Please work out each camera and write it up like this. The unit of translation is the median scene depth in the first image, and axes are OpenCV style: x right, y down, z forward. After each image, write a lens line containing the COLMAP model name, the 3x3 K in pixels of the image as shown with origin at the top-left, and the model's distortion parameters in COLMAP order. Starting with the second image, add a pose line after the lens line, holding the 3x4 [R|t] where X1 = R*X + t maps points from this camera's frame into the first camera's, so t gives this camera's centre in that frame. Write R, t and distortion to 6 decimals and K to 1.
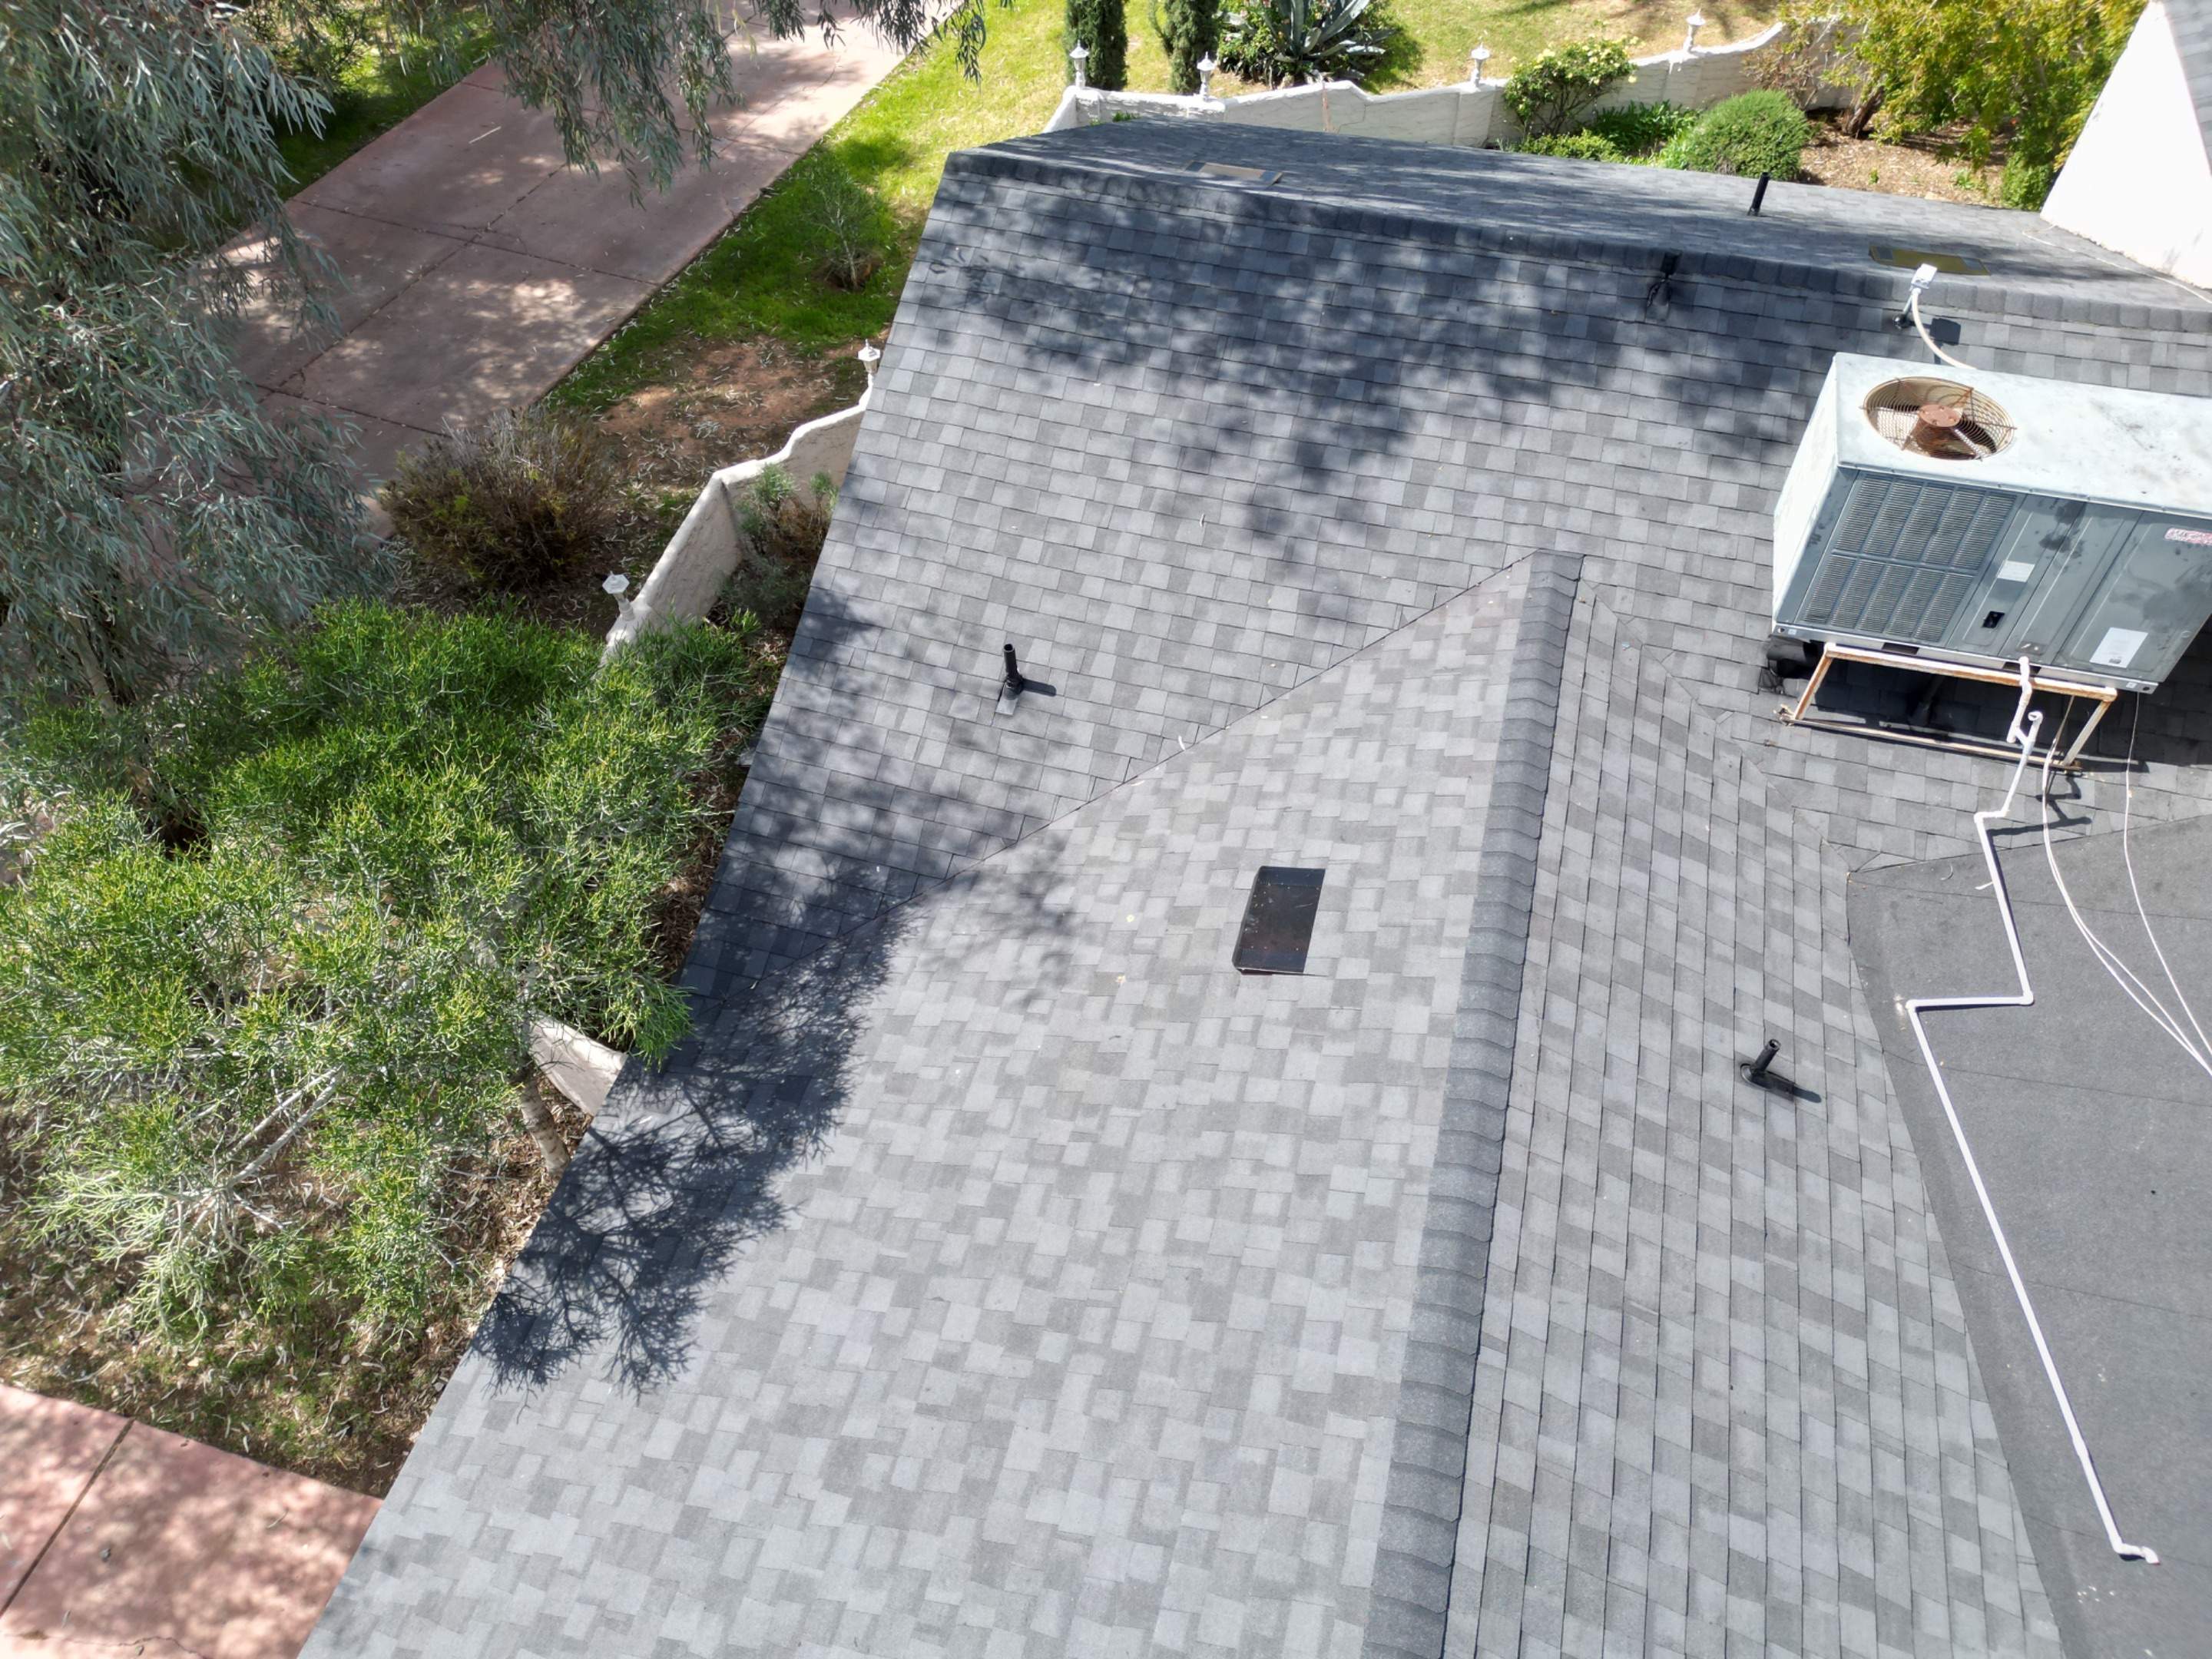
lens RADIAL K [[1577.4, 0, 1101.1], [0, 1577.4, 805.9], [0, 0, 1]] dist [0.084086, -0.077944]
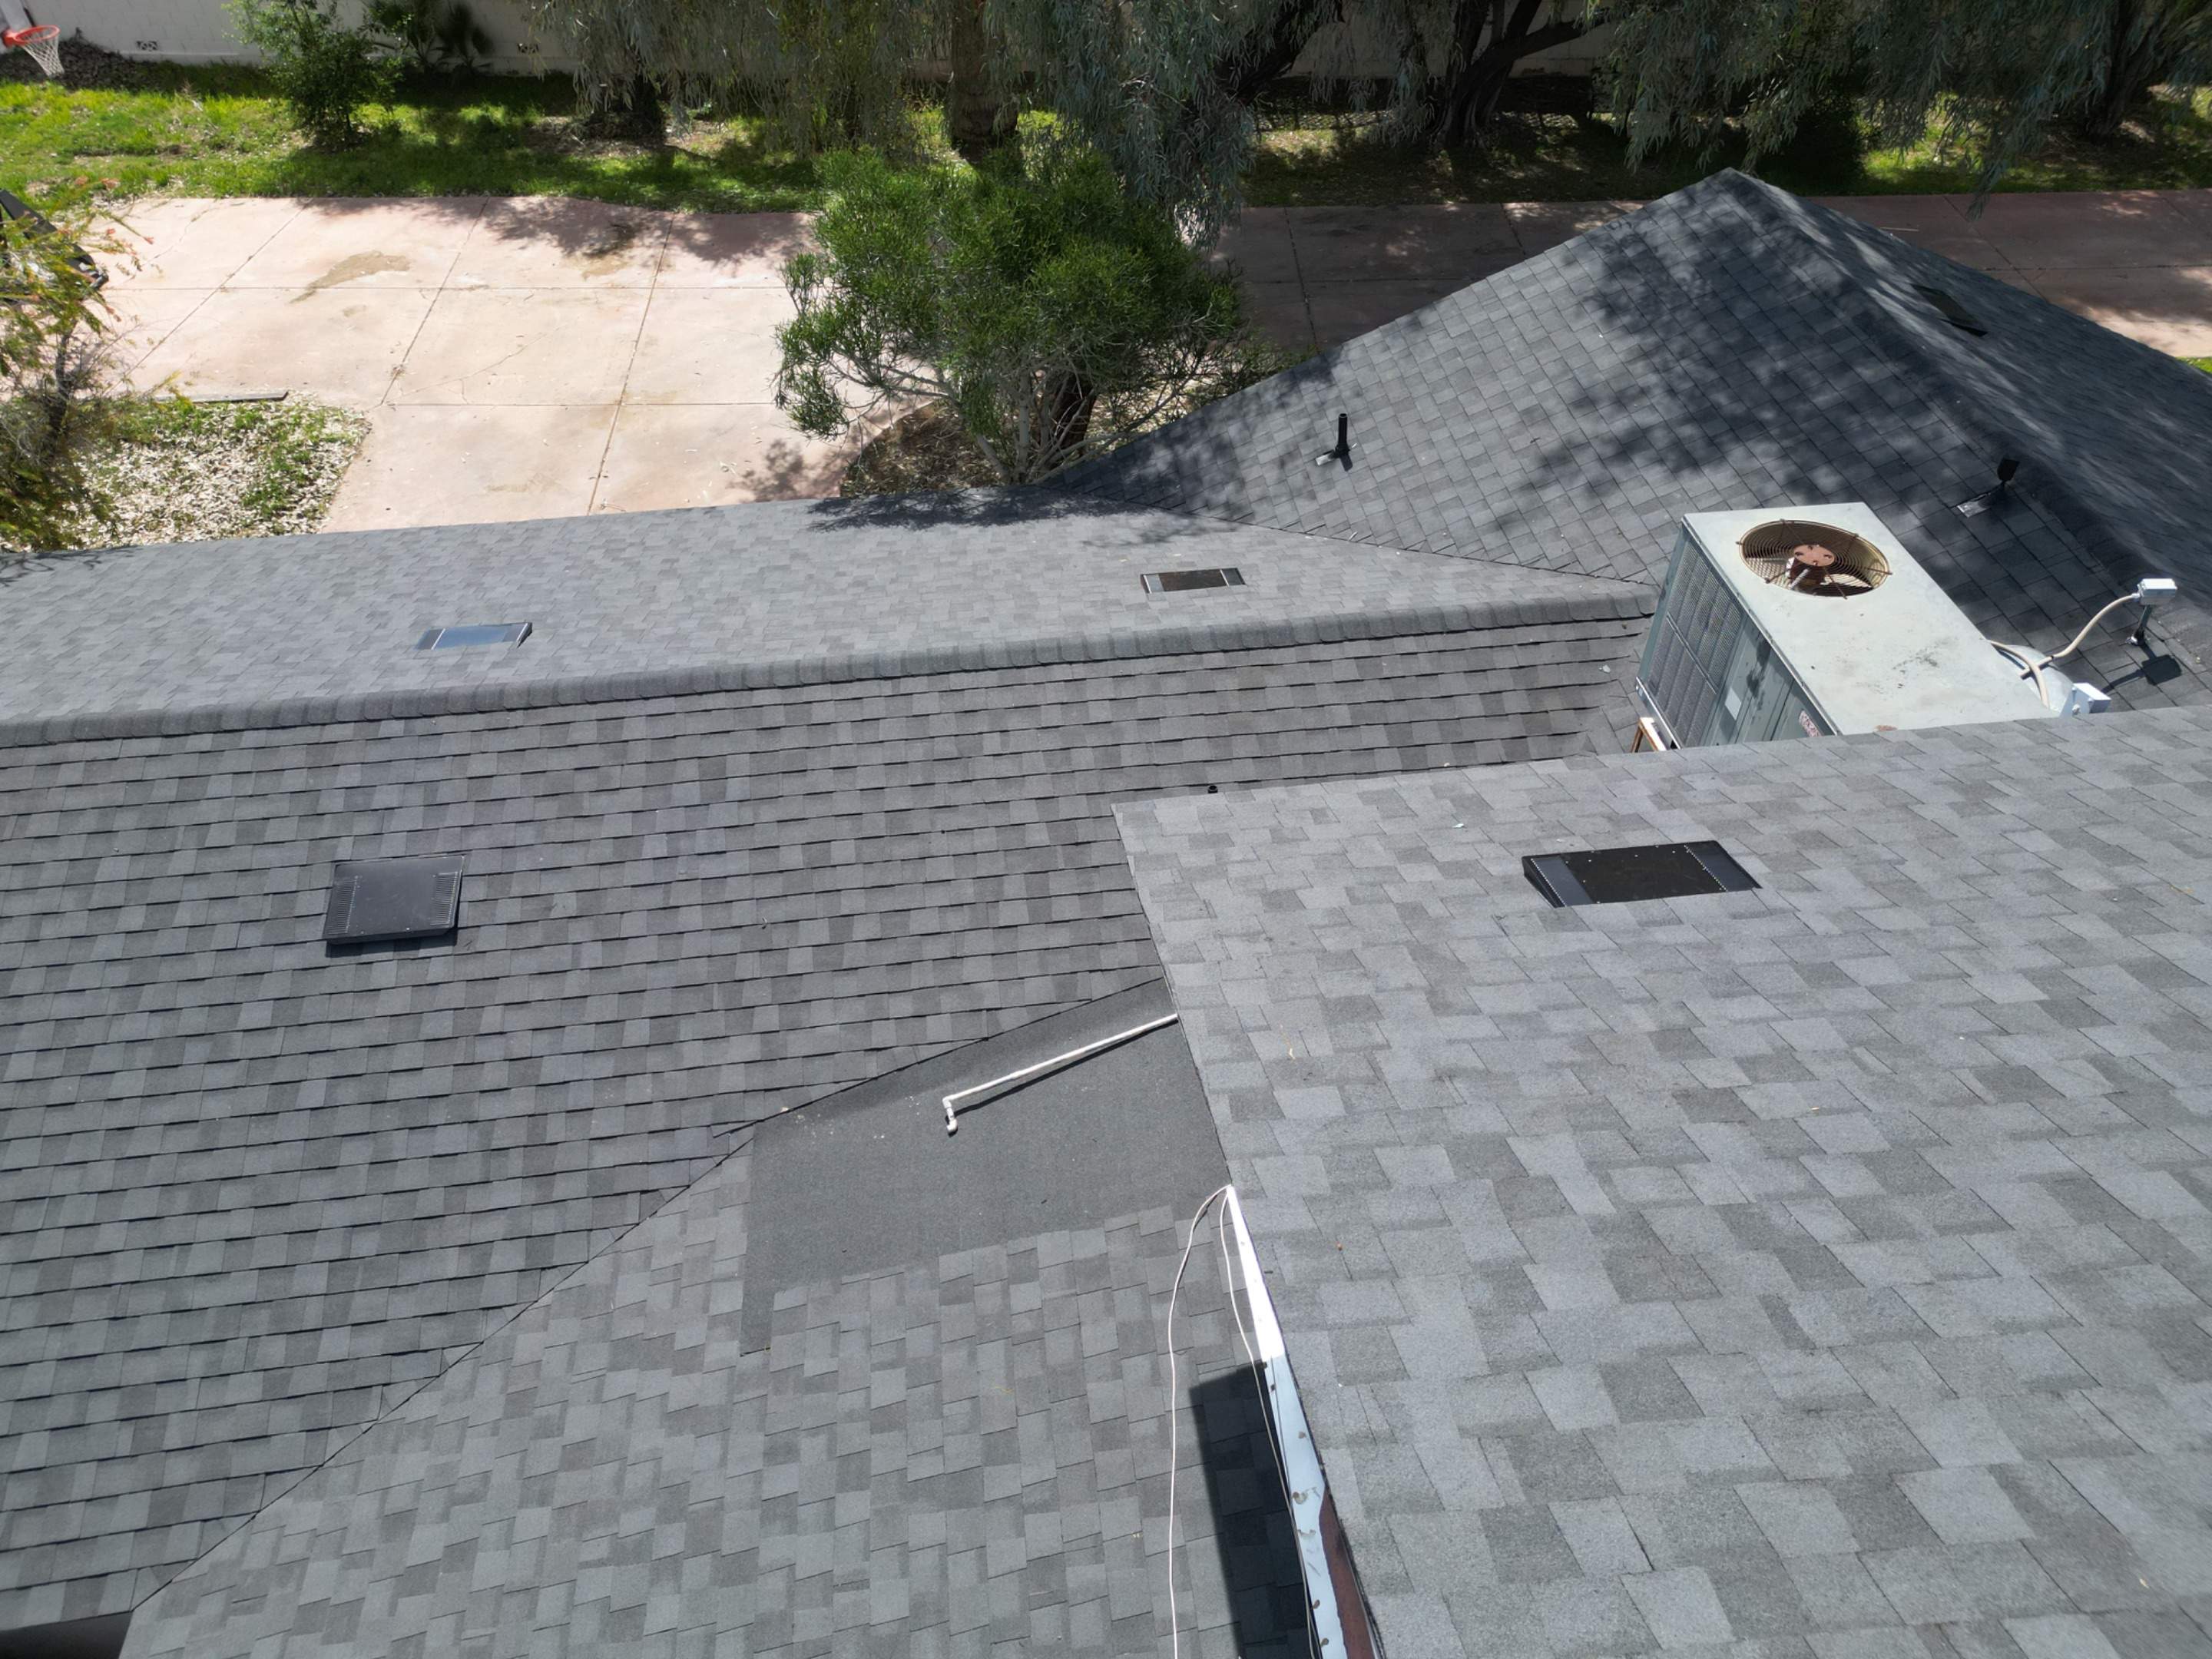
lens RADIAL K [[1577.4, 0, 1101.1], [0, 1577.4, 805.9], [0, 0, 1]] dist [0.084086, -0.077944]
pose [[0.369376, 0.631088, -0.682121, 1.039856], [-0.701129, 0.671019, 0.241147, -0.061529], [0.609901, 0.389181, 0.690332, 0.096536]]
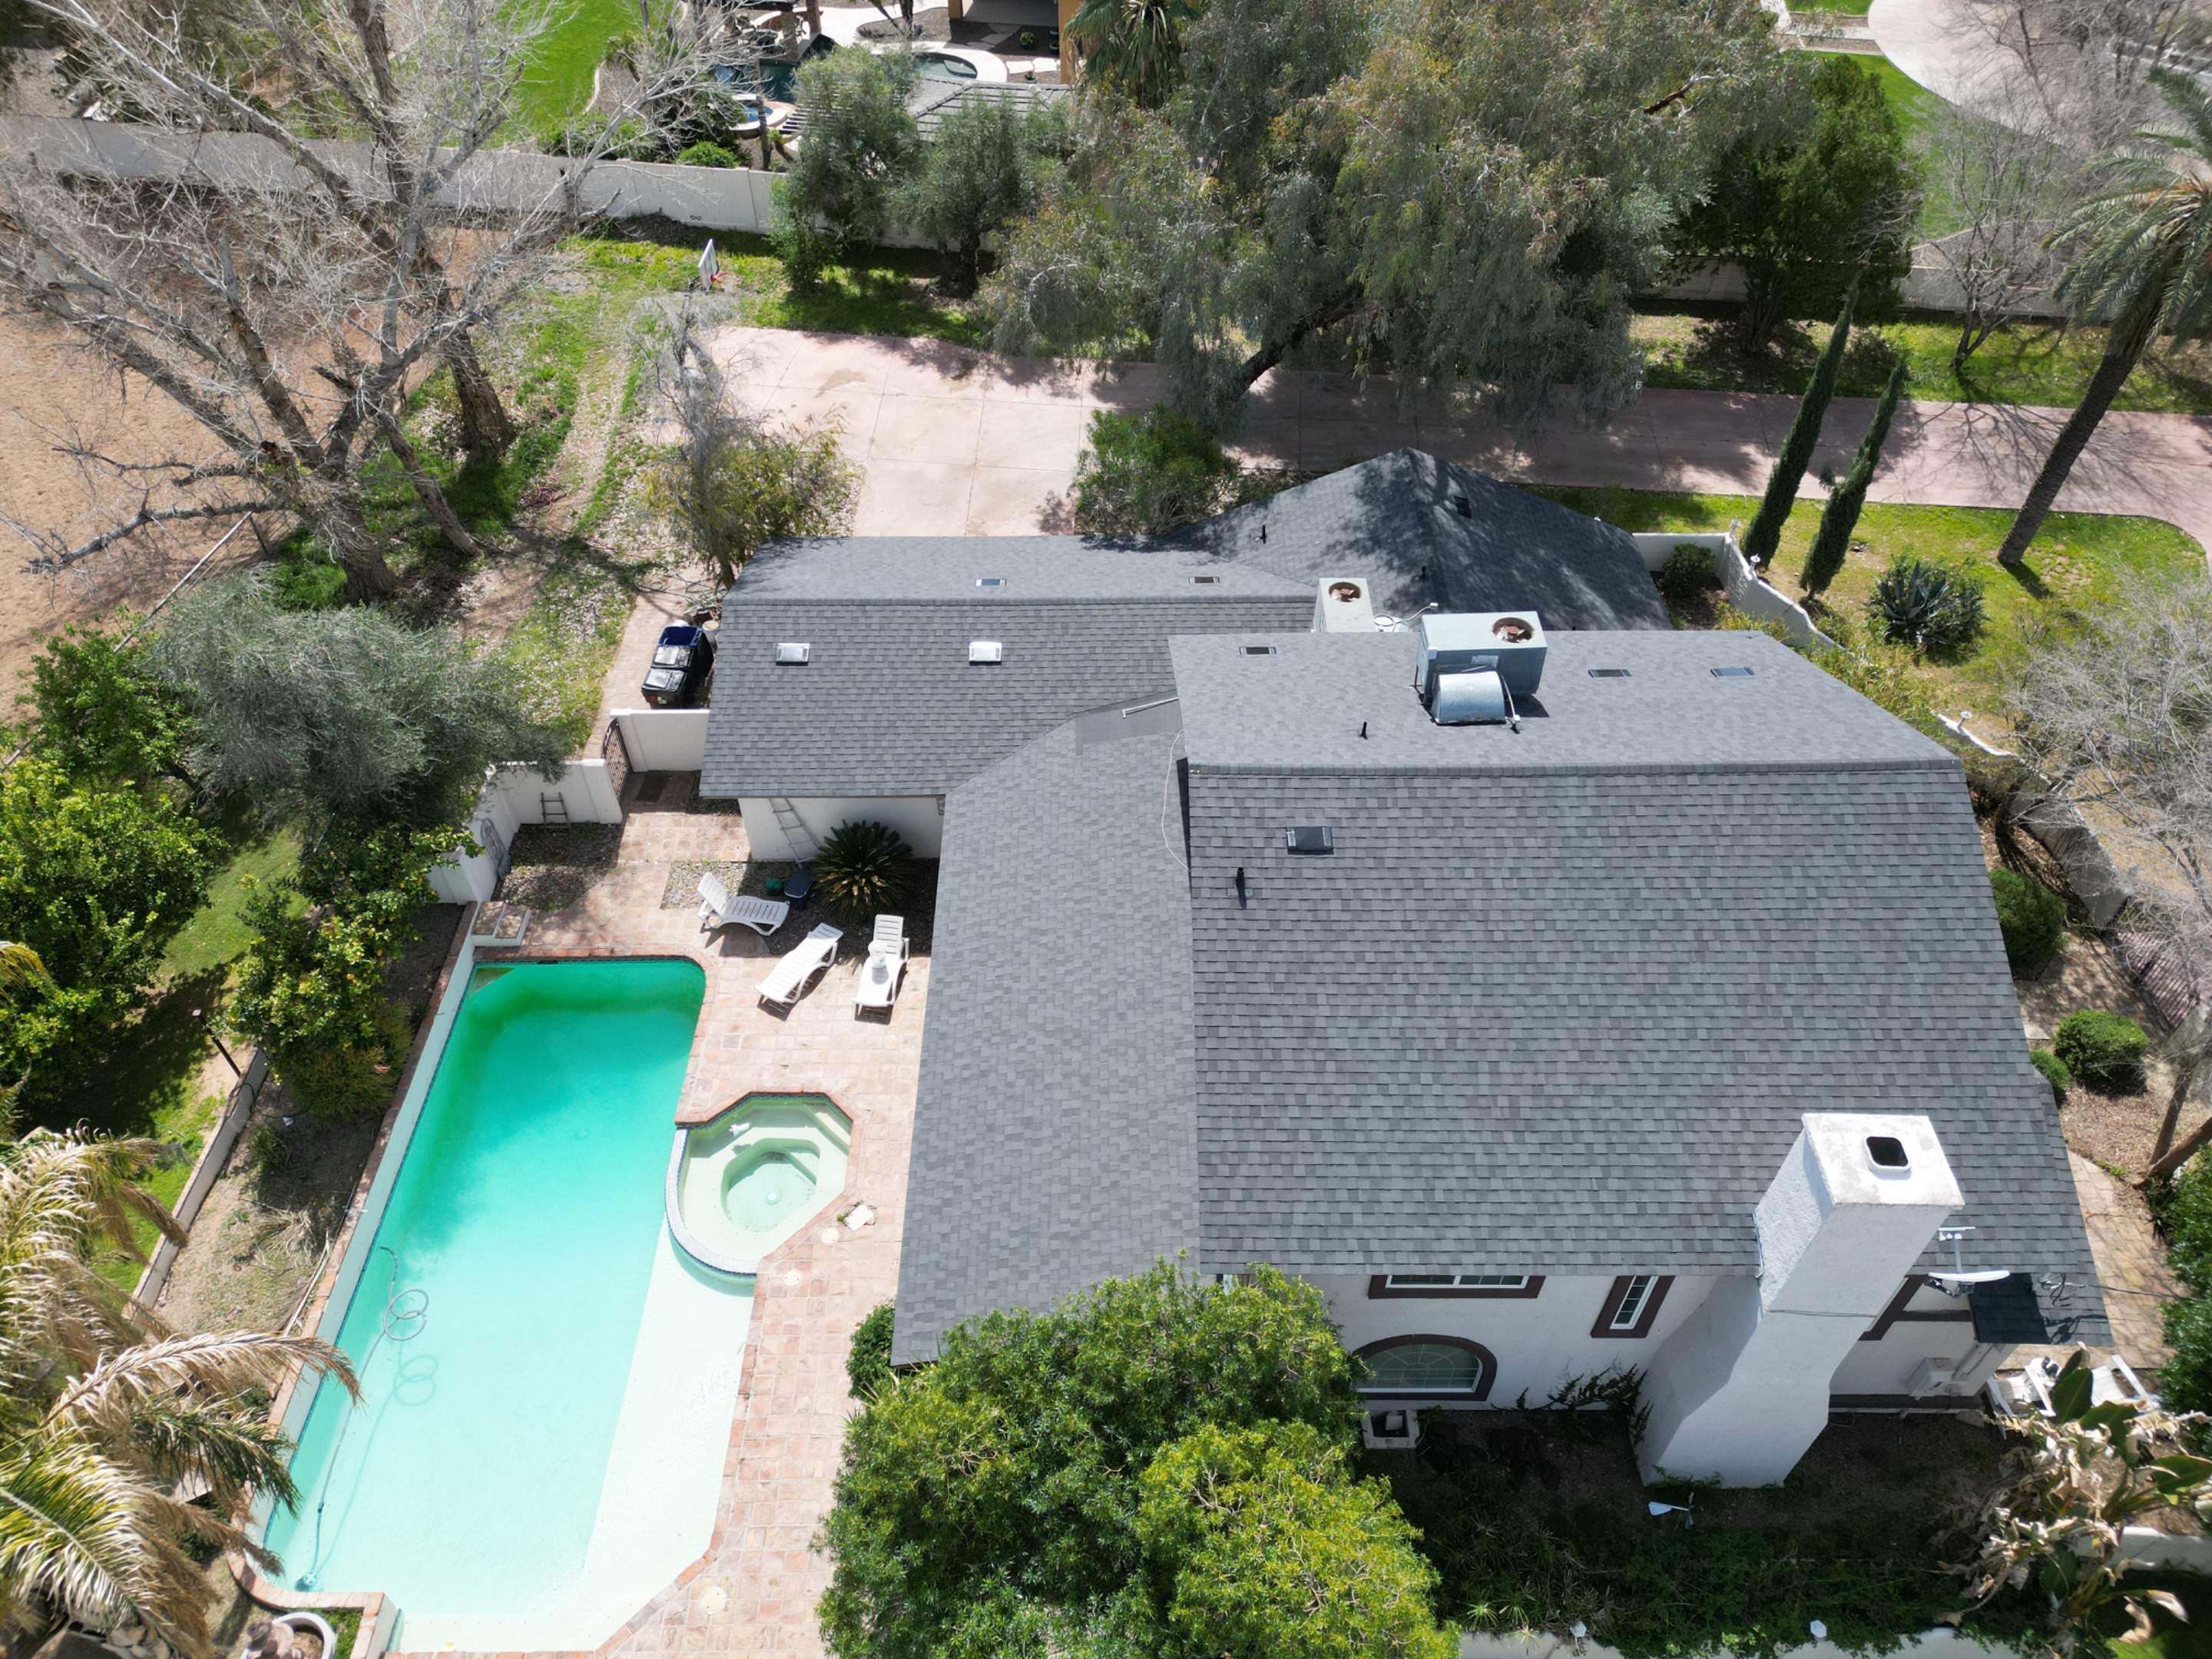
lens RADIAL K [[1577.4, 0, 1101.1], [0, 1577.4, 805.9], [0, 0, 1]] dist [0.084086, -0.077944]
pose [[0.267053, 0.688874, -0.673896, 3.051697], [-0.731297, 0.600284, 0.323826, -0.666226], [0.627604, 0.406340, 0.664079, -1.598925]]
